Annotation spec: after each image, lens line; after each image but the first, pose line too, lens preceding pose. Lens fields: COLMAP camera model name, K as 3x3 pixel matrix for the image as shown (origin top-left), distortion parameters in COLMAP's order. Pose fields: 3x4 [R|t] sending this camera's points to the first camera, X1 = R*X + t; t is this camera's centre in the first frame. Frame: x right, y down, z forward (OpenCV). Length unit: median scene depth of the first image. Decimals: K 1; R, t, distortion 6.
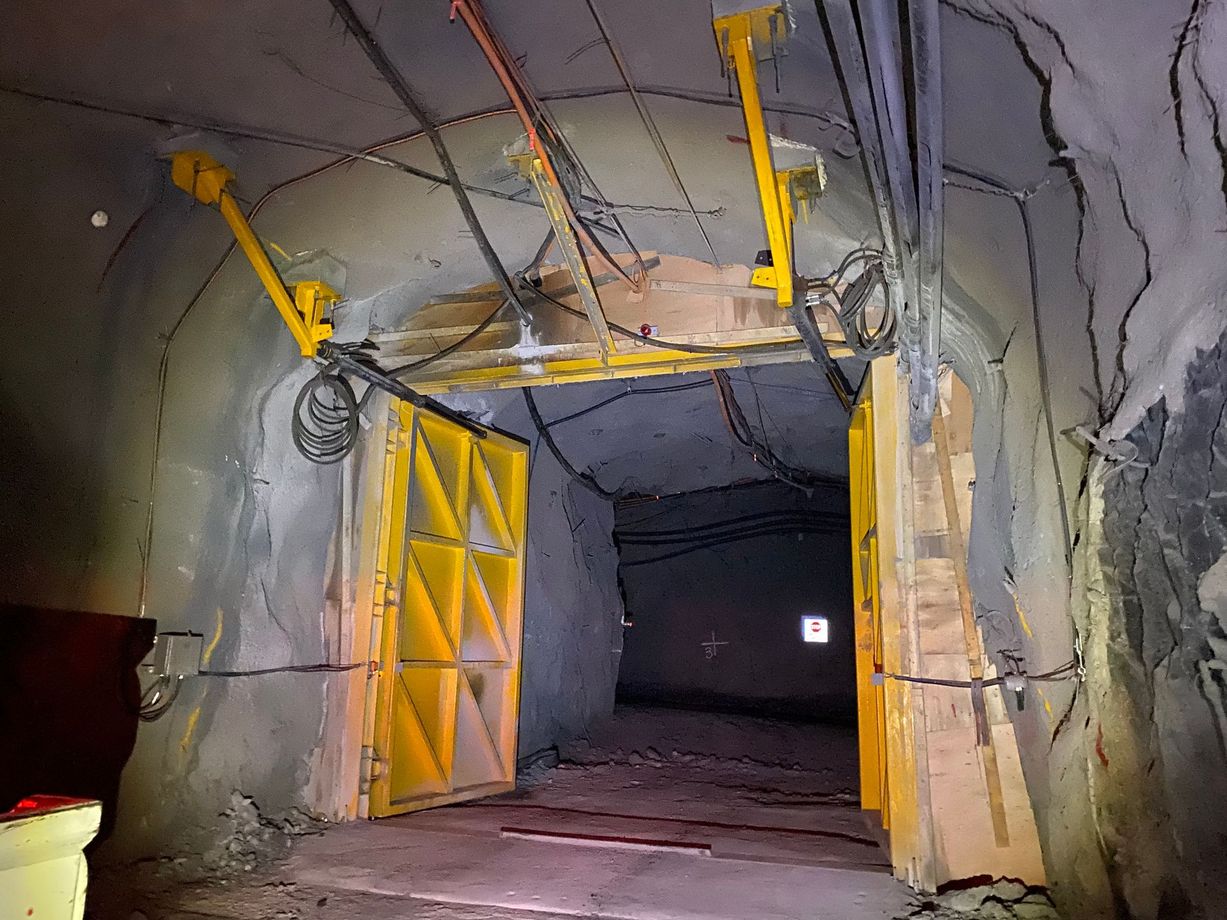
lens RADIAL K [[1020.1, 0, 613.2], [0, 1020.1, 489.9], [0, 0, 1]] dist [0.134407, -0.114567]
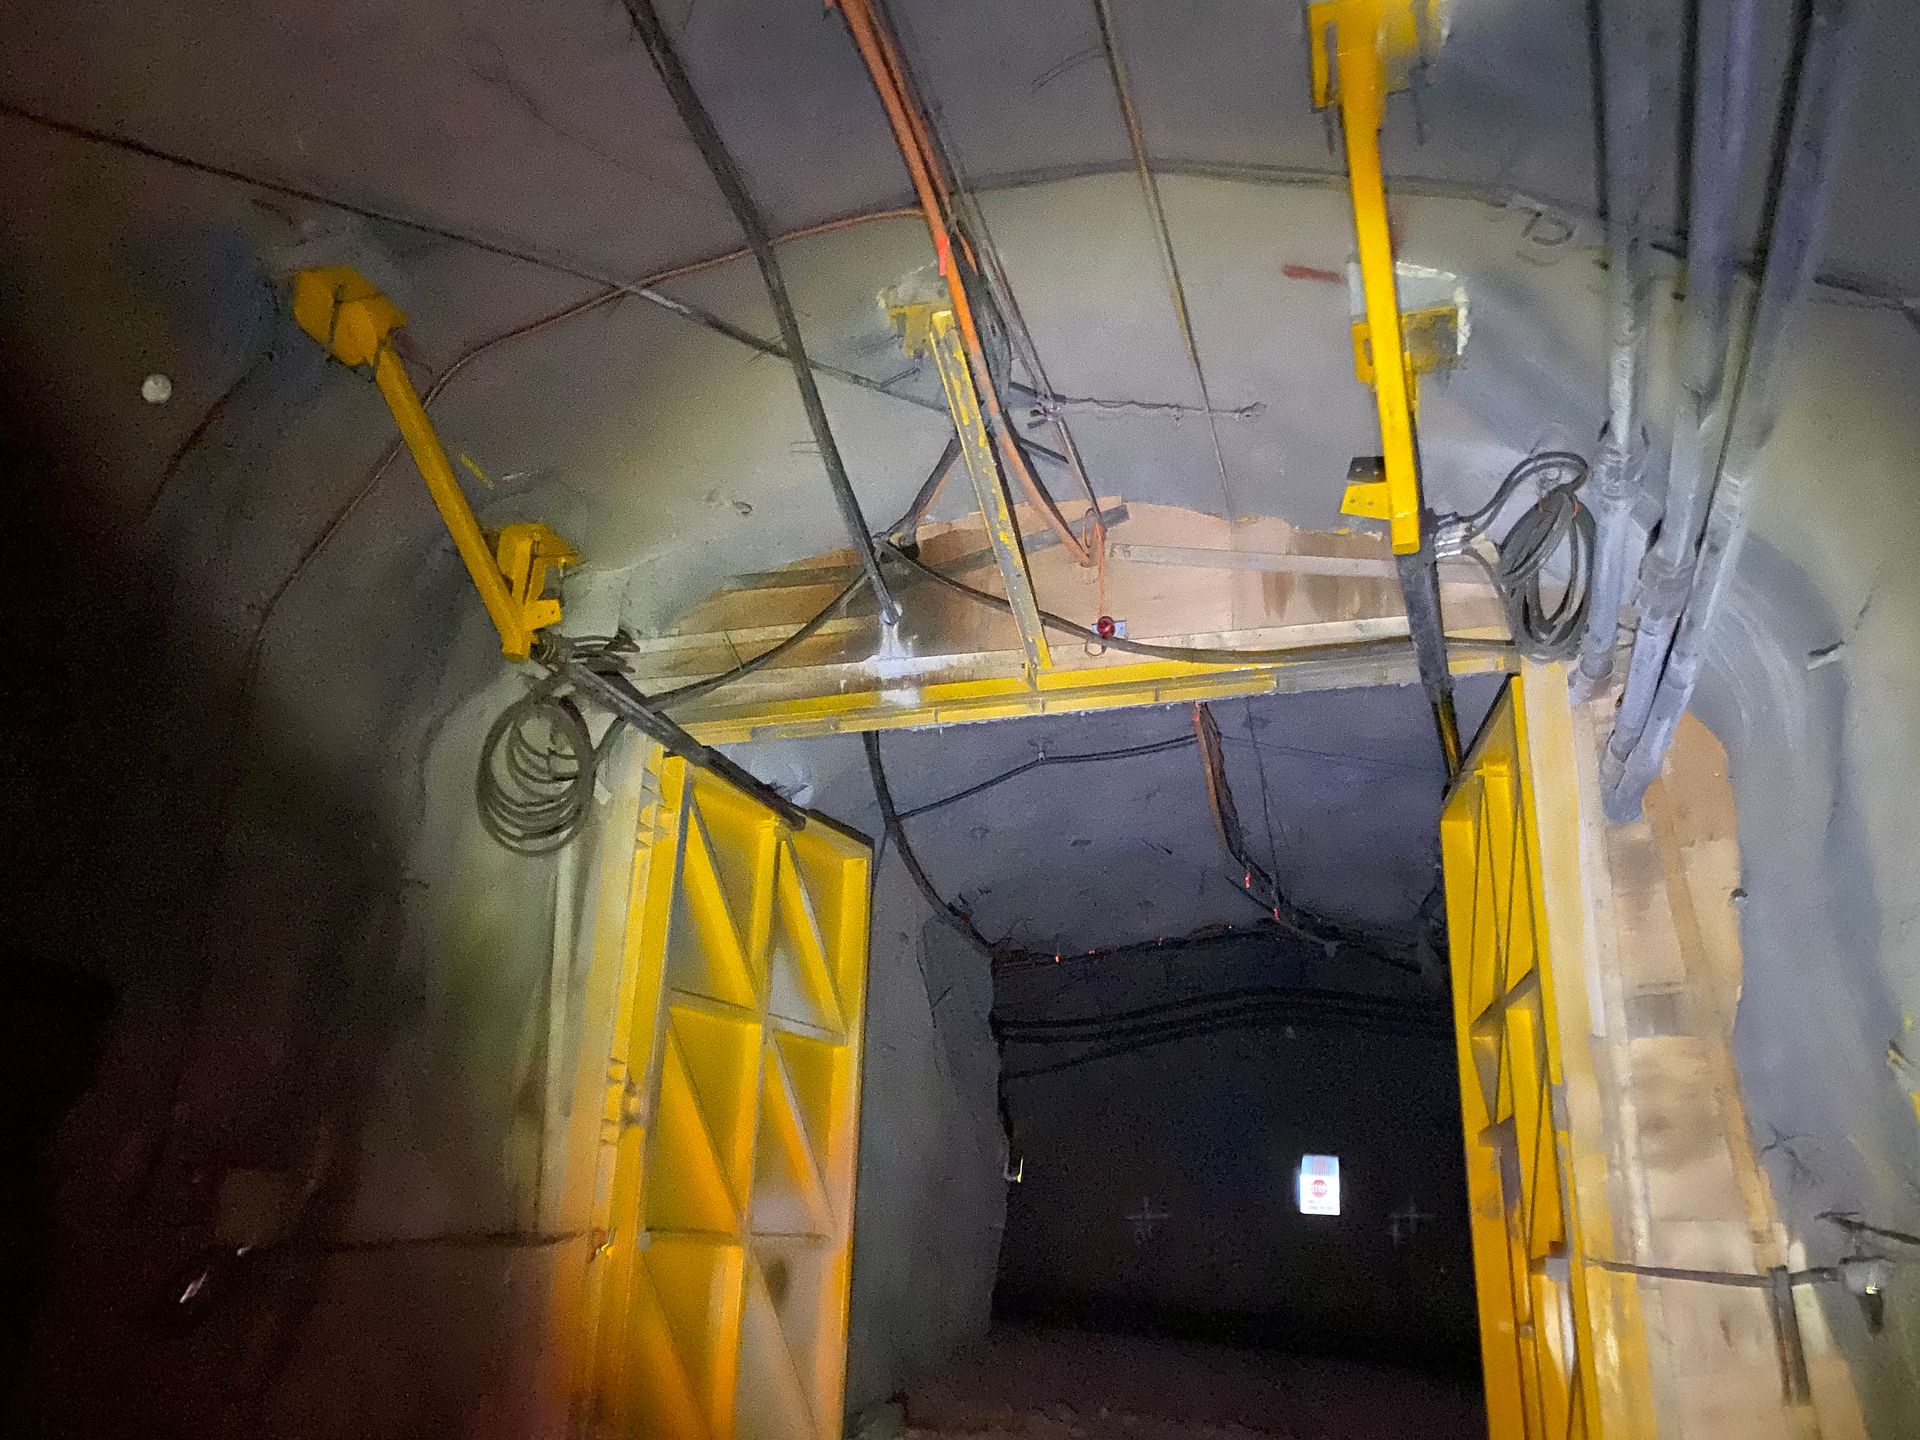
lens RADIAL K [[1596.3, 0, 959.6], [0, 1596.3, 766.7], [0, 0, 1]] dist [0.134407, -0.114567]
pose [[0.999890, 0.010930, 0.010049, -0.057412], [-0.009574, 0.991950, -0.126267, 0.033638], [-0.011349, 0.126157, 0.991945, 0.128356]]
